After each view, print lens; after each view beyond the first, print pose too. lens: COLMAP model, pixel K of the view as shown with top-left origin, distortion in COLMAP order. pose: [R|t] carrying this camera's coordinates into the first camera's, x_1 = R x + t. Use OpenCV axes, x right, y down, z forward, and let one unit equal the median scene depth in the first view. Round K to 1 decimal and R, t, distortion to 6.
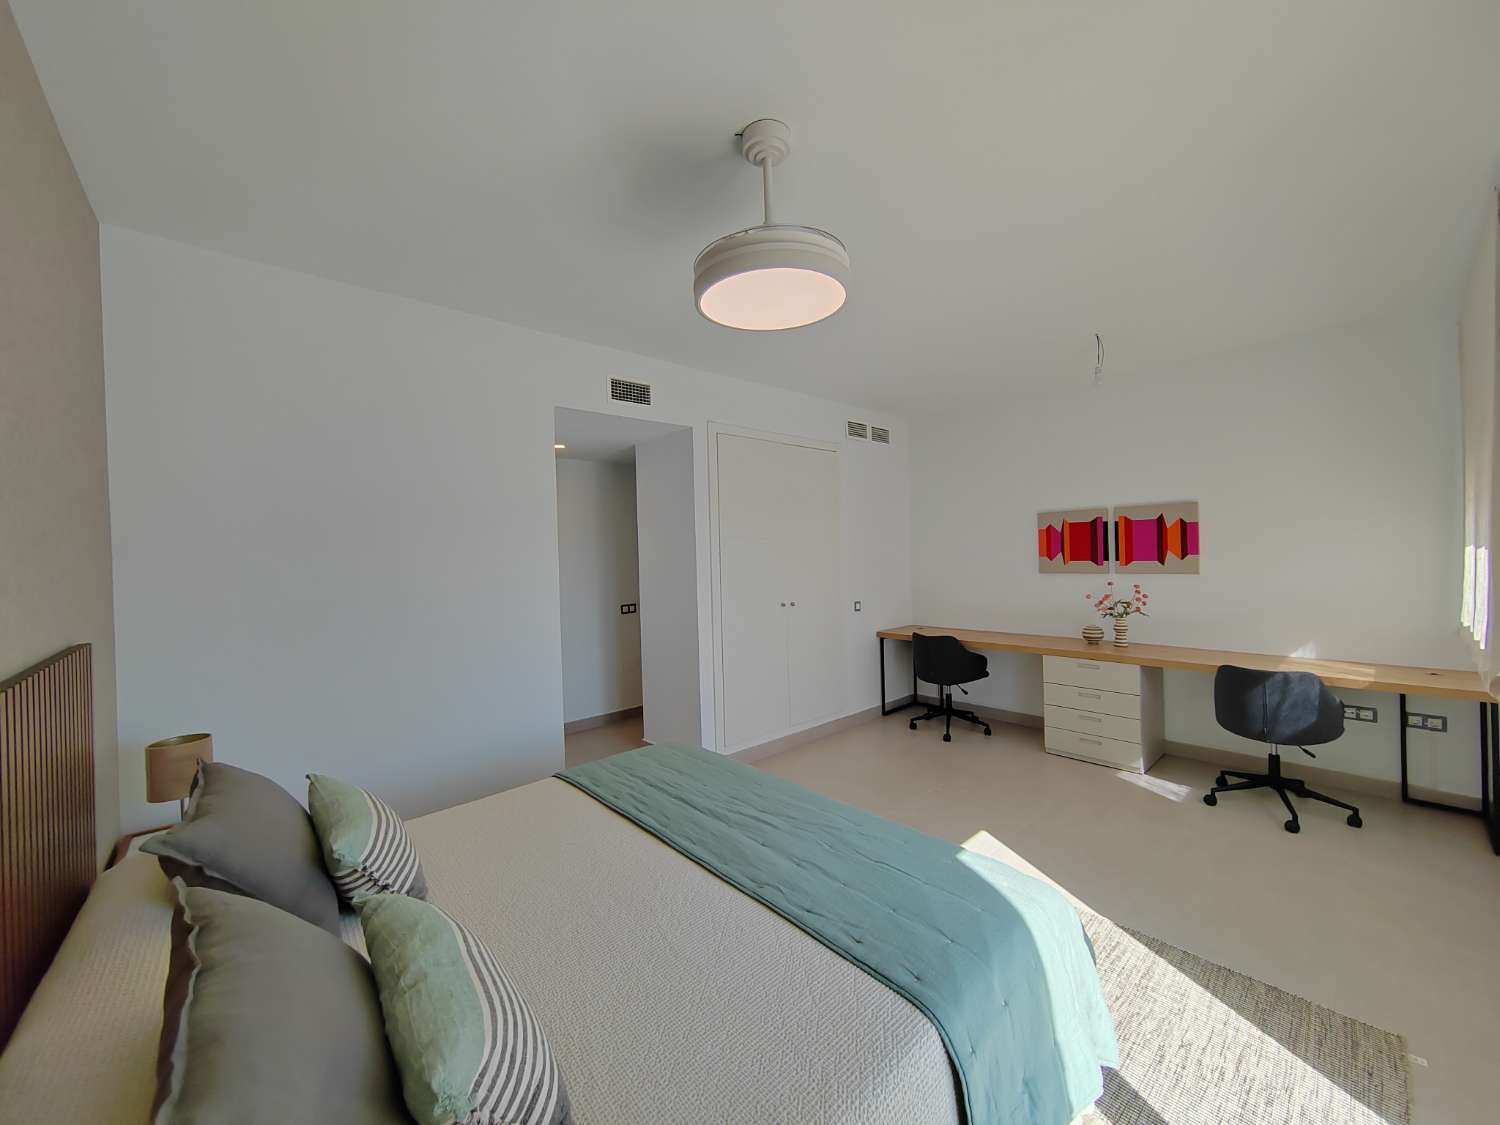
lens RADIAL K [[576.3, 0, 749.5], [0, 576.3, 558.9], [0, 0, 1]] dist [0.003023, 0.000444]
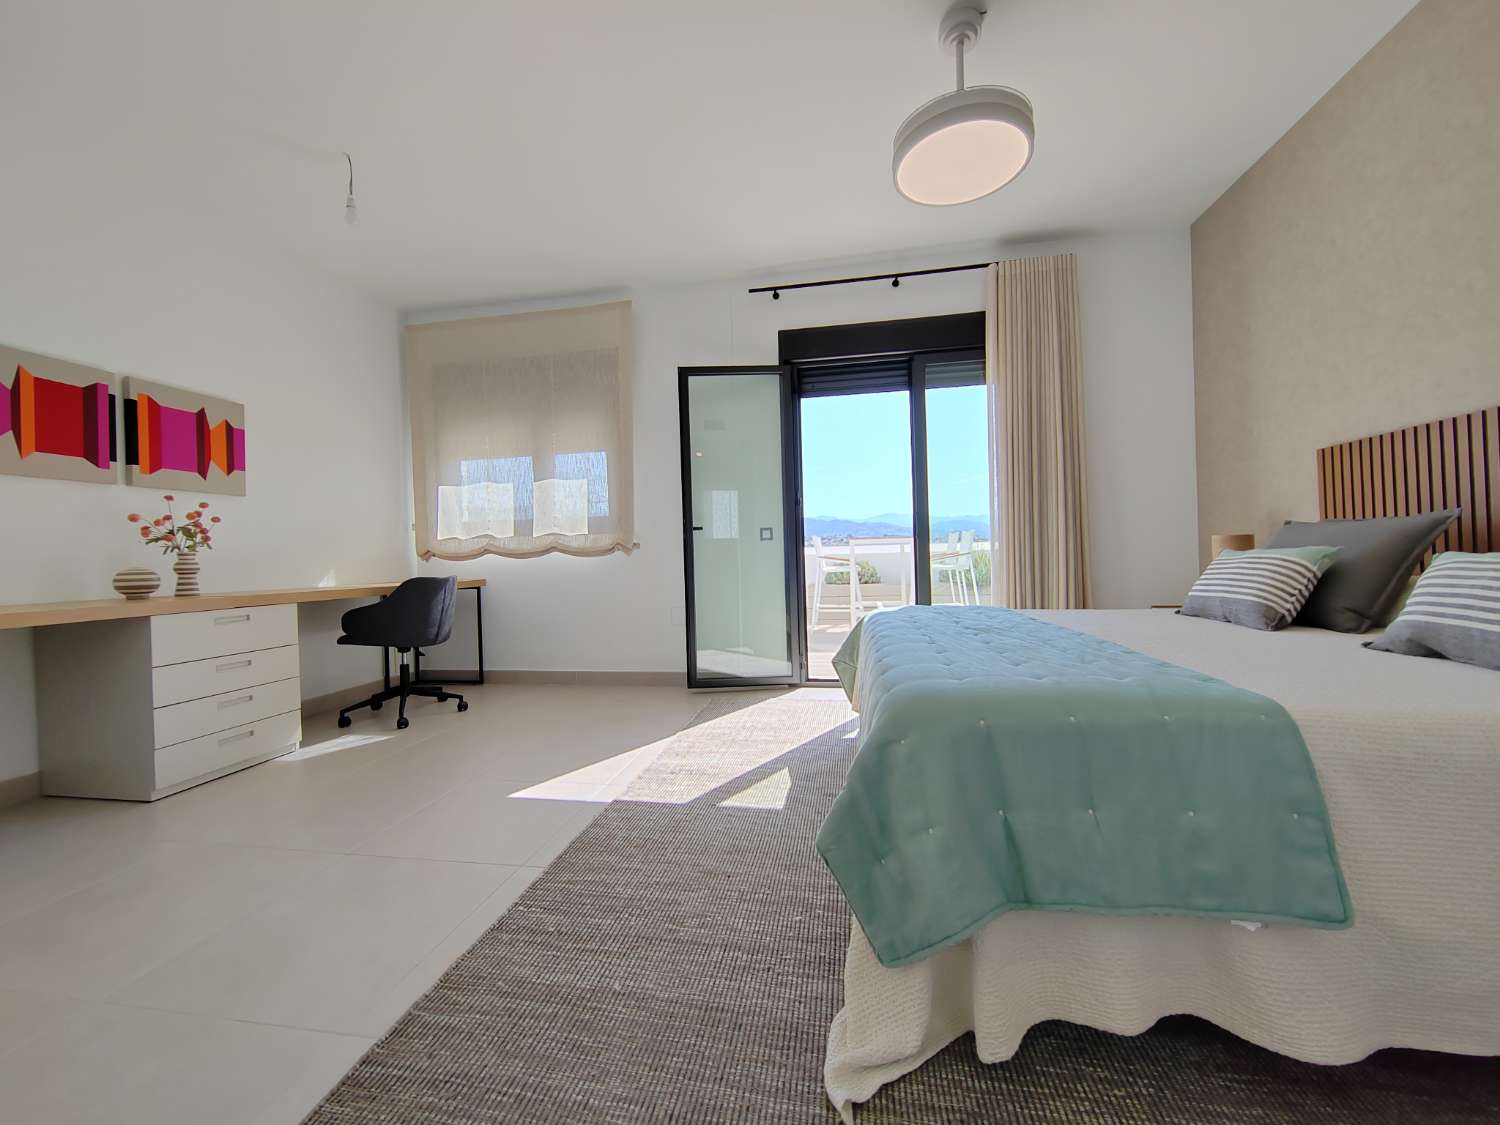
lens RADIAL K [[571.9, 0, 750.2], [0, 571.9, 559.0], [0, 0, 1]] dist [0.007200, -0.001882]
pose [[-0.609885, 0.039041, 0.791528, -0.261745], [0.049265, 0.998722, -0.011302, 0.154391], [-0.790957, 0.032101, -0.611029, 0.929406]]
